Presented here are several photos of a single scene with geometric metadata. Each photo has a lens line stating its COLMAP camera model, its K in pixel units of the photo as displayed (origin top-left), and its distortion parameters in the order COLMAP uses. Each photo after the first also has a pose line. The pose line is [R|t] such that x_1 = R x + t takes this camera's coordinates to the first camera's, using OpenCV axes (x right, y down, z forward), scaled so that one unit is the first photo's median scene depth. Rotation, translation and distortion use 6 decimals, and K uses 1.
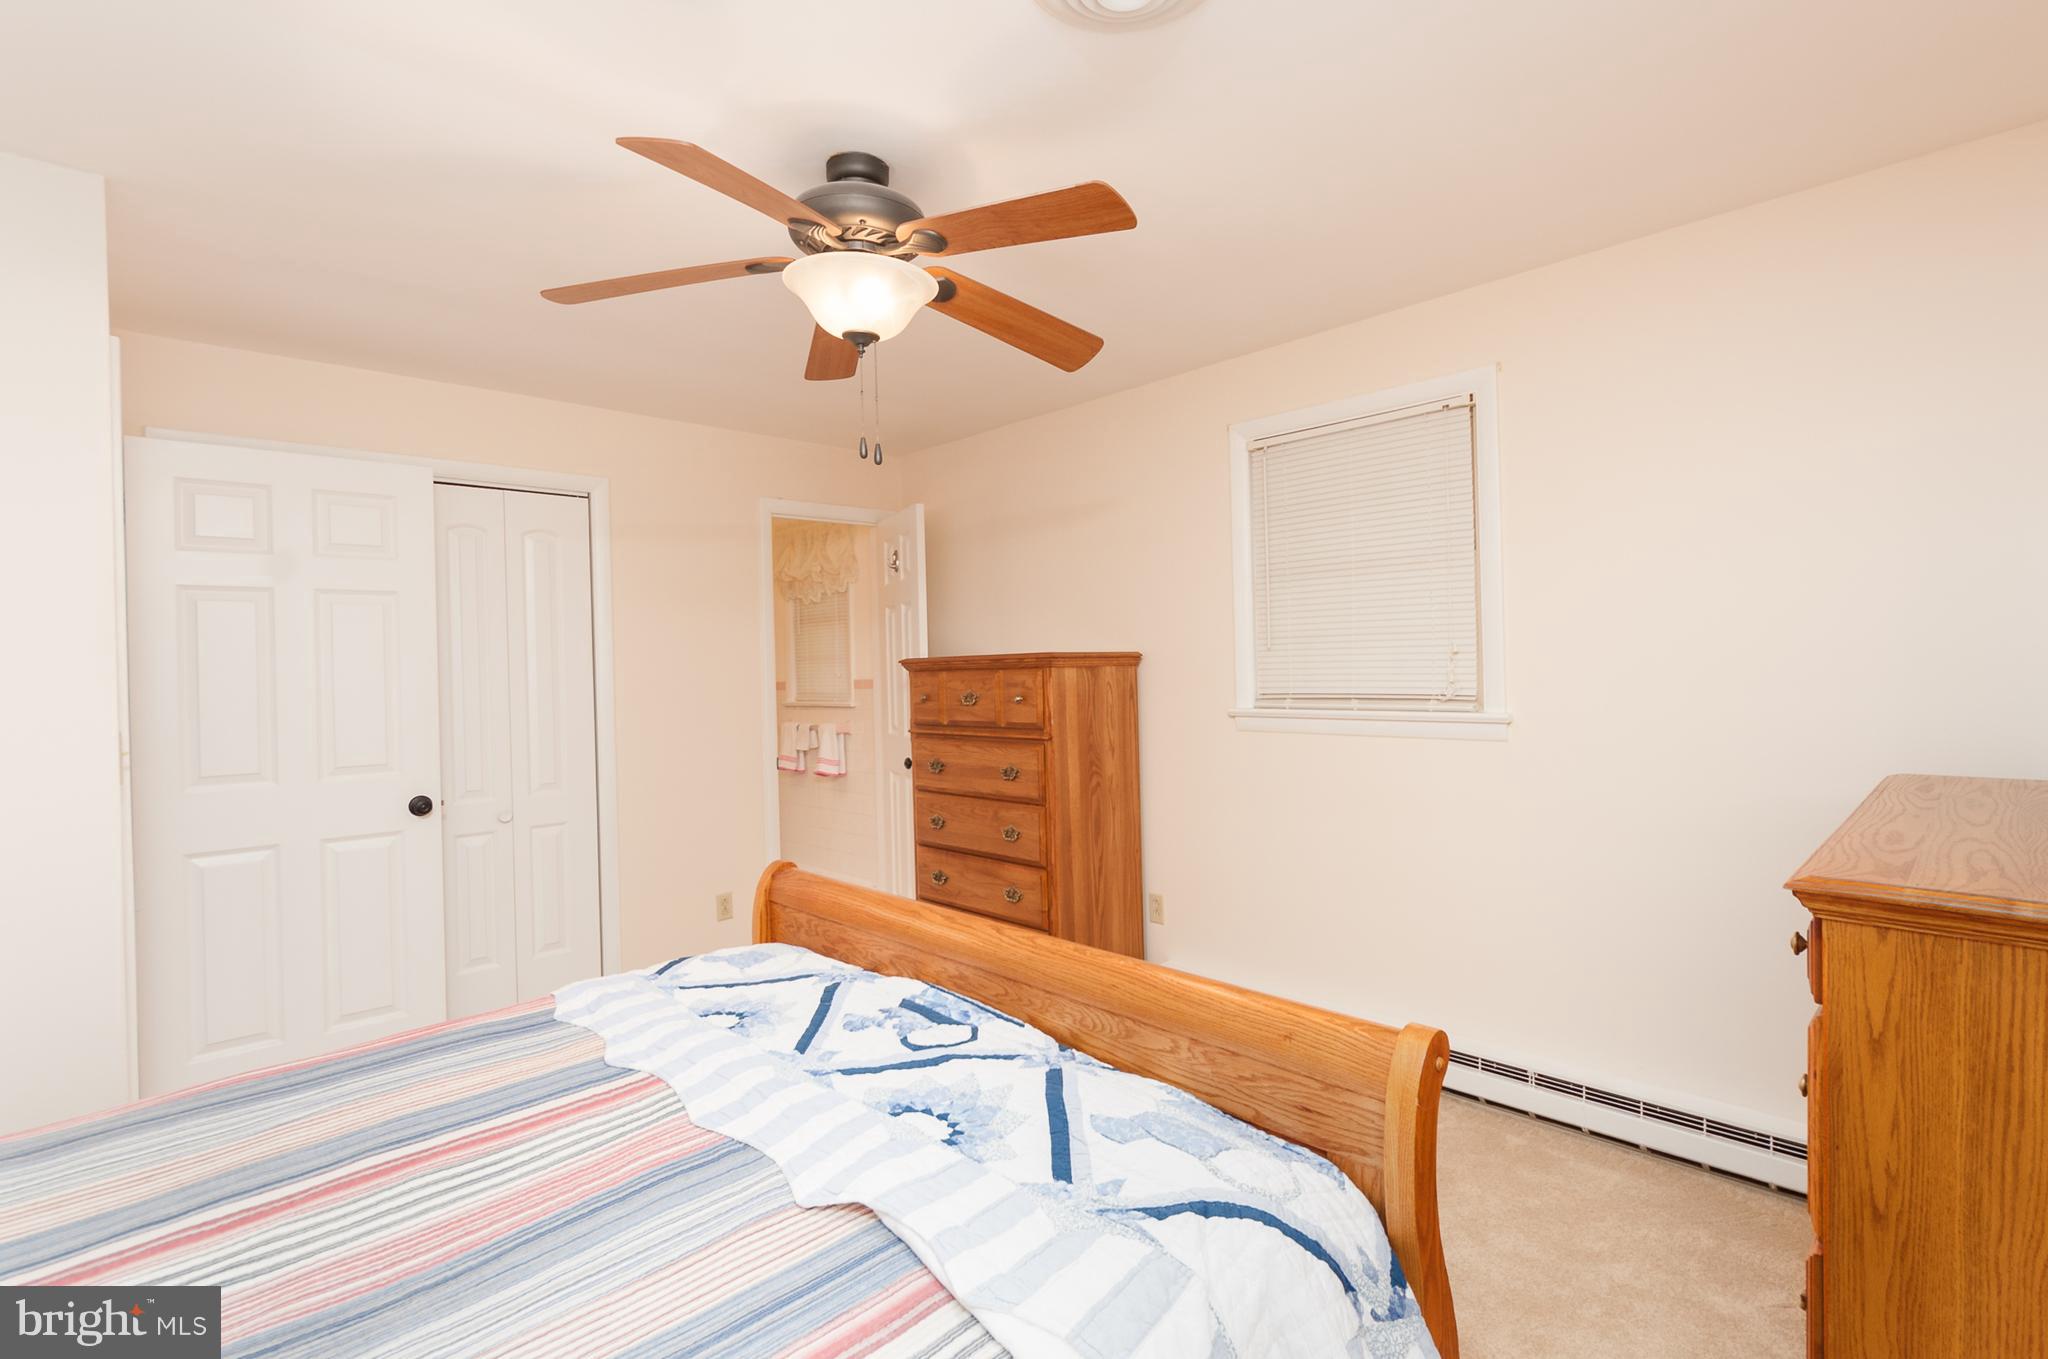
lens RADIAL K [[858.8, 0, 1024.0], [0, 858.8, 679.5], [0, 0, 1]] dist [0.001771, 0.000106]
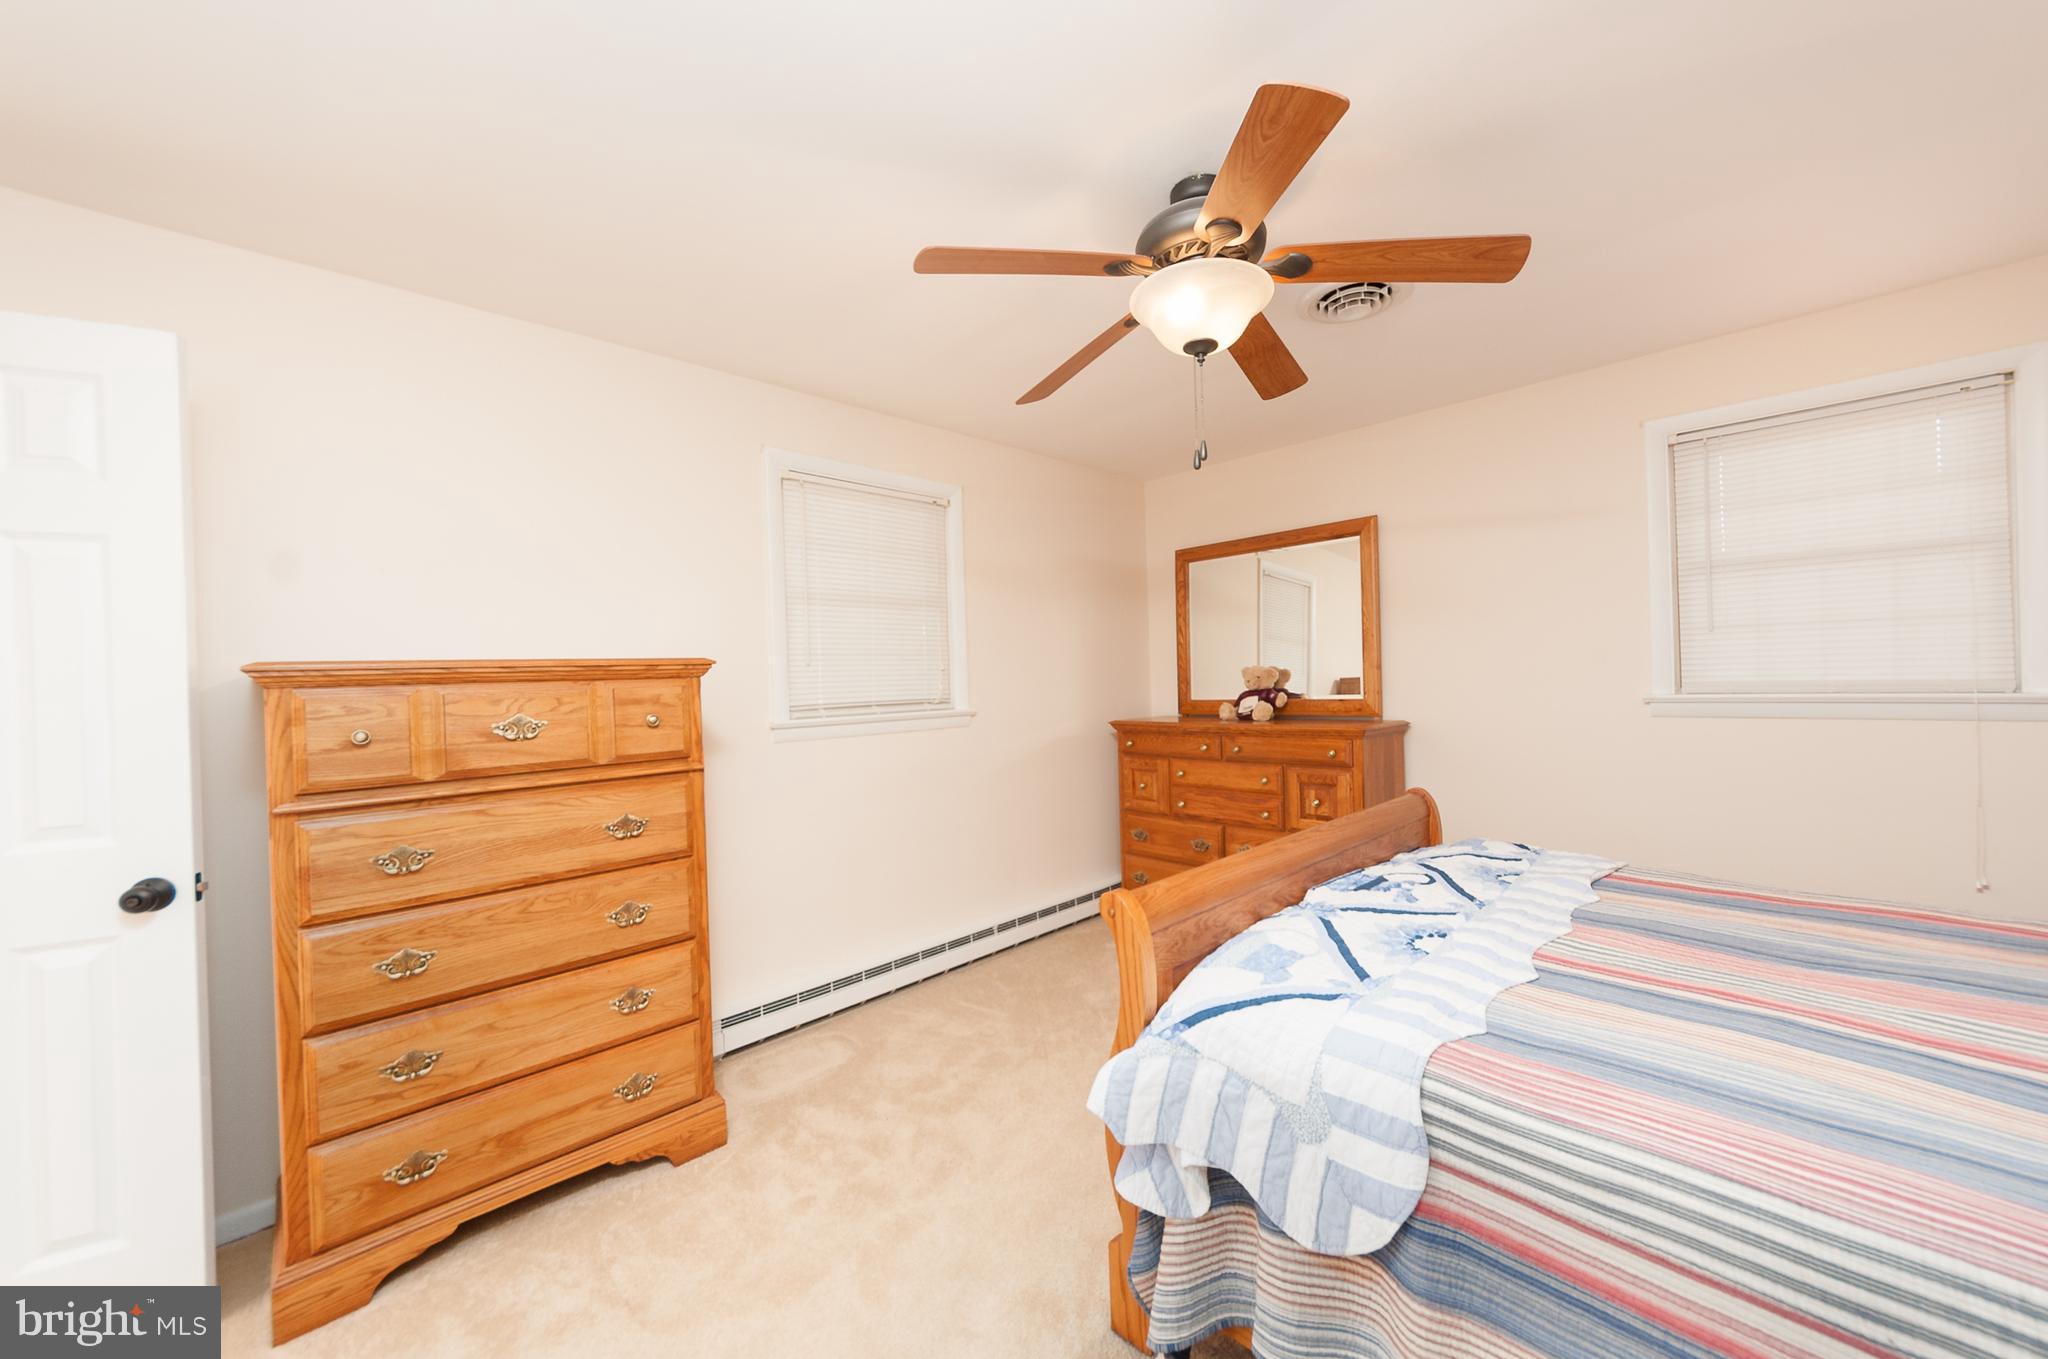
lens RADIAL K [[714.5, 0, 1024.0], [0, 714.5, 679.5], [0, 0, 1]] dist [-0.001423, -0.000058]
pose [[0.066415, 0.019664, 0.997598, -0.595892], [0.045437, 0.998709, -0.022710, 0.016624], [-0.996757, 0.046836, 0.065436, 0.646452]]
